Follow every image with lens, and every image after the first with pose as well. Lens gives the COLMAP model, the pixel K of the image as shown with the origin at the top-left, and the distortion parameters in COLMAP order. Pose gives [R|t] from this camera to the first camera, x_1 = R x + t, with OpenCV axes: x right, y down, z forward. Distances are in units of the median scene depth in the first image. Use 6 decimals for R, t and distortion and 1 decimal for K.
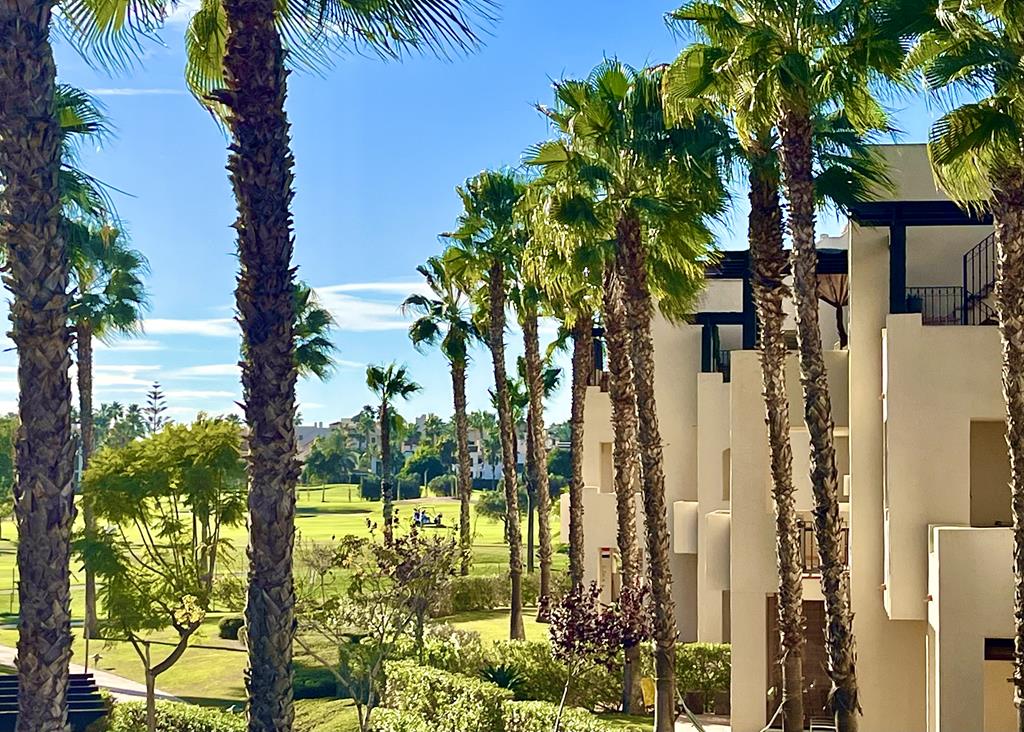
lens RADIAL K [[2150.0, 0, 522.6], [0, 2150.0, 405.3], [0, 0, 1]] dist [0.132098, 0.000000]
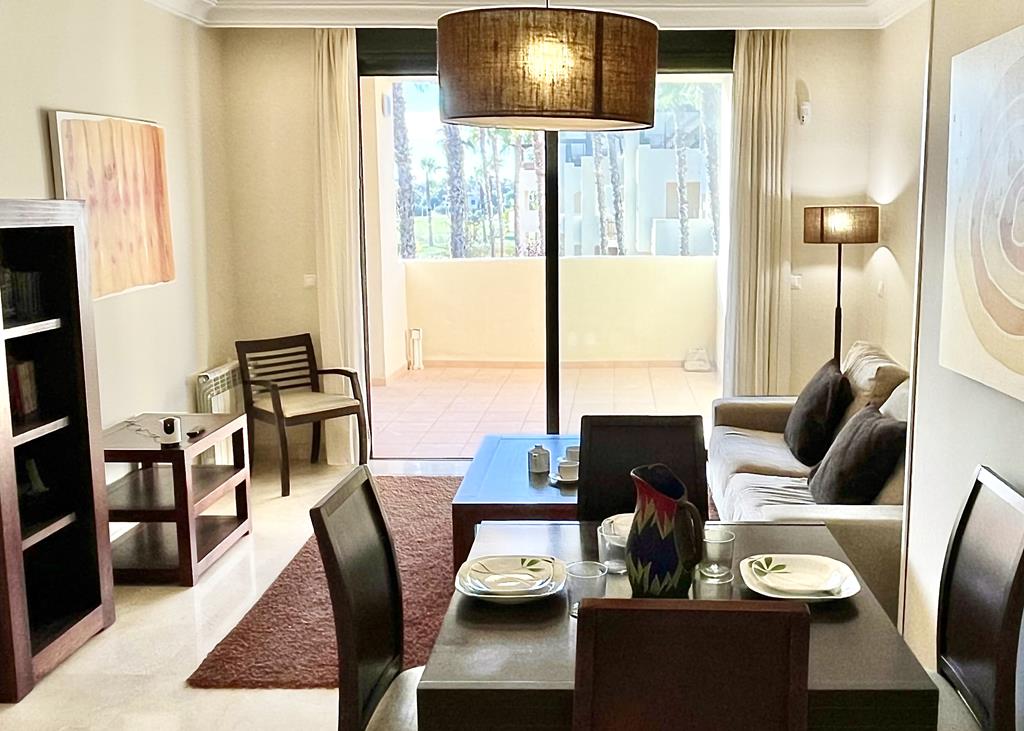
lens RADIAL K [[965.4, 0, 591.5], [0, 965.4, 345.2], [0, 0, 1]] dist [-0.005592, 0.000000]
pose [[0.992409, -0.024449, 0.120527, -0.048100], [0.002890, 0.984405, 0.175894, -0.005520], [-0.122948, -0.174210, 0.977003, -0.259878]]
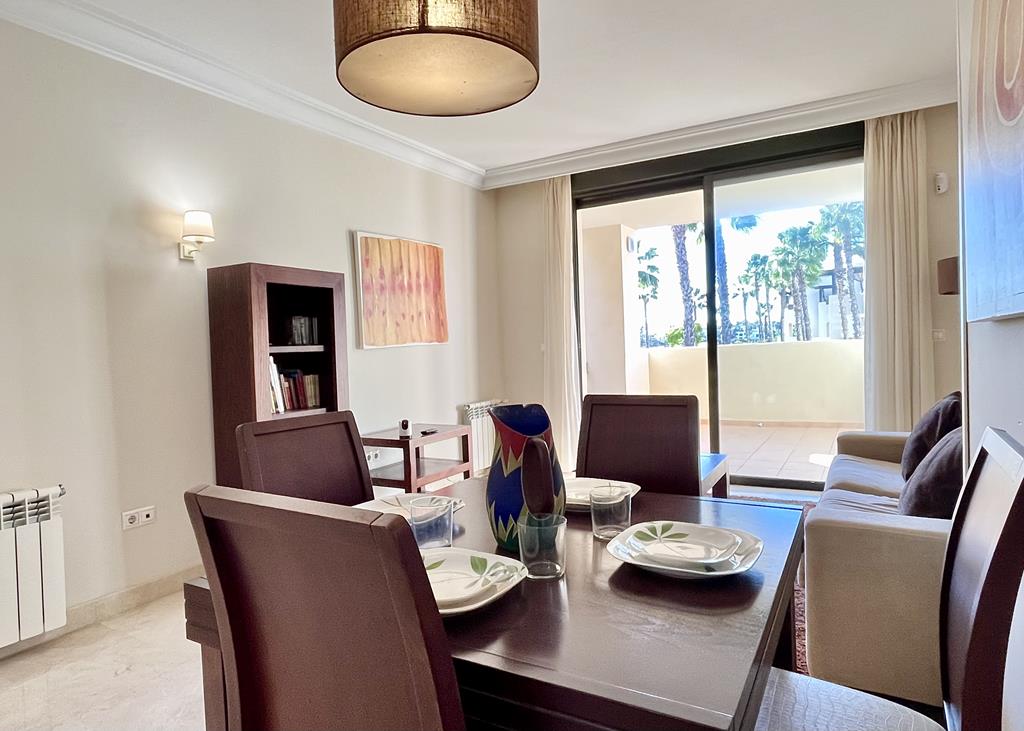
lens RADIAL K [[601.1, 0, 511.6], [0, 601.1, 367.9], [0, 0, 1]] dist [-0.001739, -0.002821]
pose [[0.924697, -0.025701, -0.379836, -0.025576], [0.053267, 0.996639, 0.062239, 0.007497], [0.376960, -0.077785, 0.922958, -0.236688]]
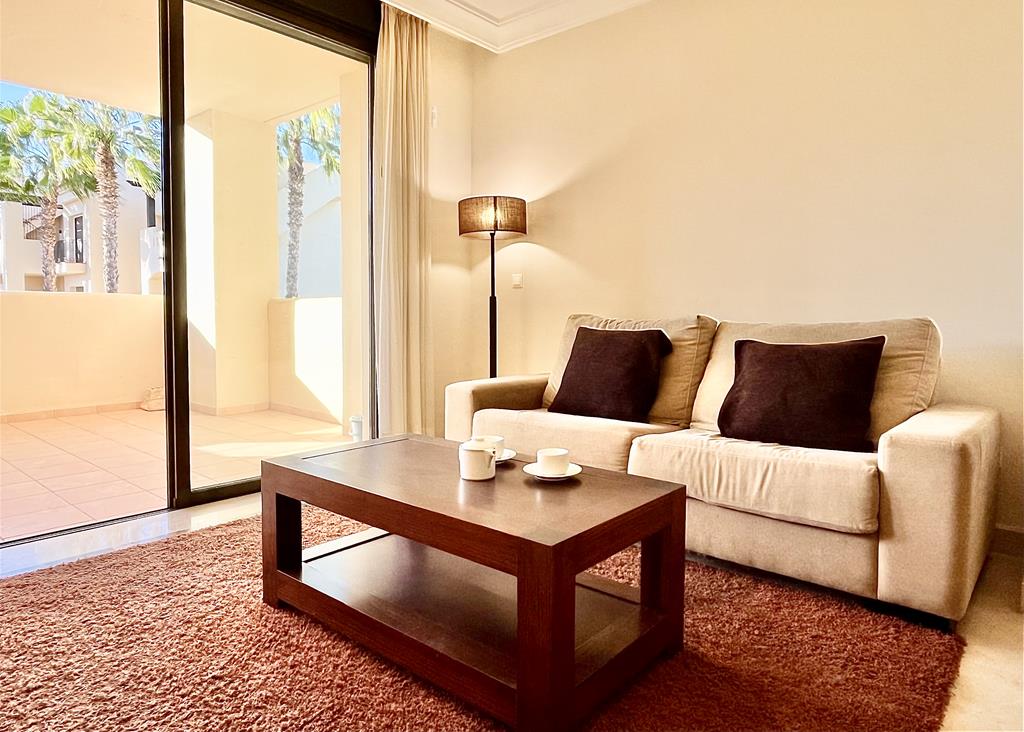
lens RADIAL K [[651.6, 0, 498.1], [0, 651.6, 349.5], [0, 0, 1]] dist [-0.004798, 0.000601]
pose [[0.553387, -0.046798, 0.831608, -0.081105], [-0.028150, 0.996799, 0.074826, 0.015959], [-0.832448, -0.064817, 0.550299, -0.177319]]
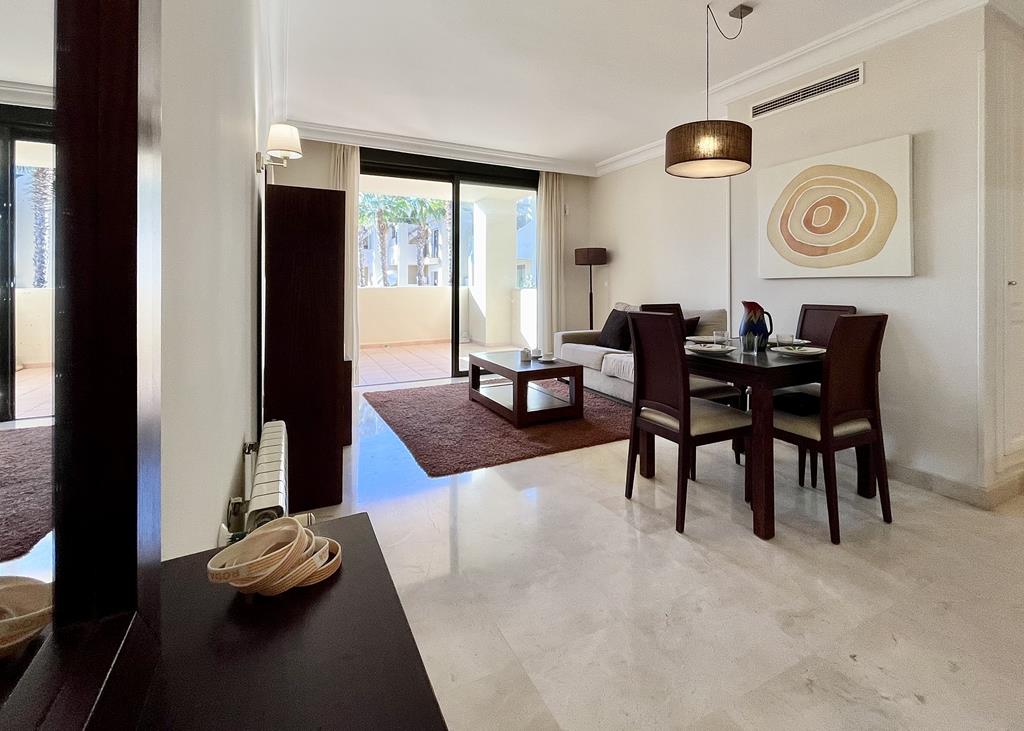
lens RADIAL K [[490.6, 0, 553.0], [0, 490.6, 277.9], [0, 0, 1]] dist [-0.010265, -0.000158]
pose [[0.799429, 0.001433, 0.600759, -0.107320], [-0.013782, 0.999778, 0.015955, 0.007428], [-0.600603, -0.021035, 0.799271, -0.248007]]
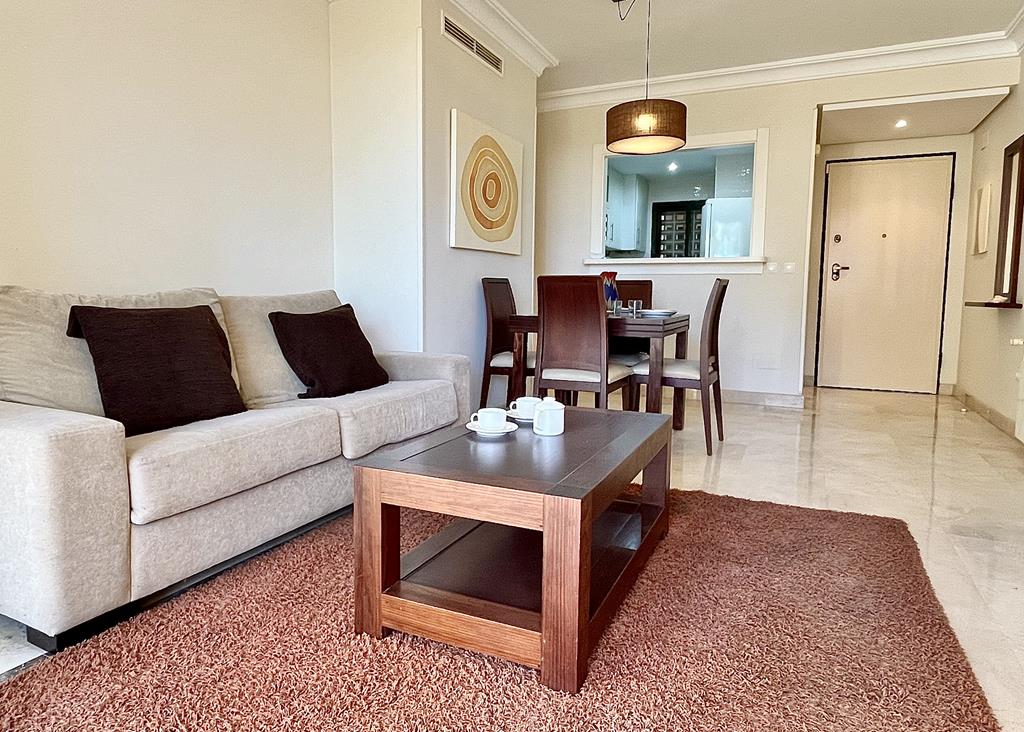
lens RADIAL K [[651.0, 0, 495.8], [0, 651.0, 349.3], [0, 0, 1]] dist [-0.014067, 0.006063]
pose [[-0.954697, -0.043020, 0.294455, -0.052573], [-0.026010, 0.997772, 0.061444, 0.018650], [-0.296442, 0.051002, -0.953688, -0.093013]]
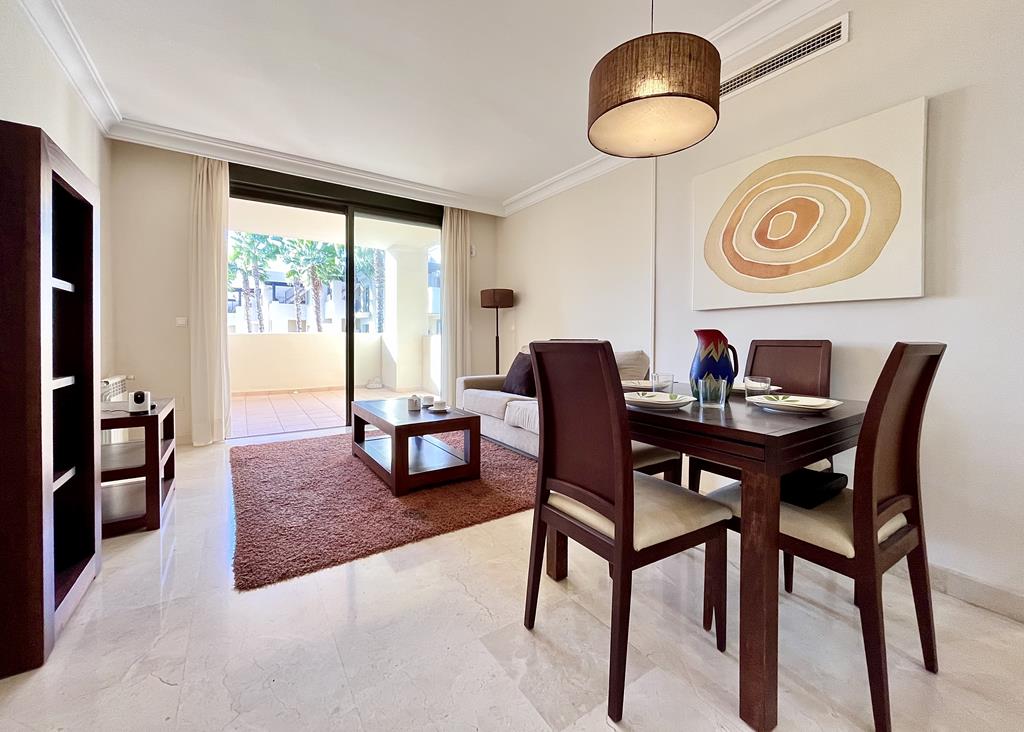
lens RADIAL K [[412.6, 0, 507.2], [0, 412.6, 343.6], [0, 0, 1]] dist [-0.005528, 0.000835]
pose [[0.749411, -0.011645, 0.662003, -0.082646], [-0.020829, 0.998936, 0.041151, 0.011927], [-0.661777, -0.044628, 0.748371, -0.224837]]
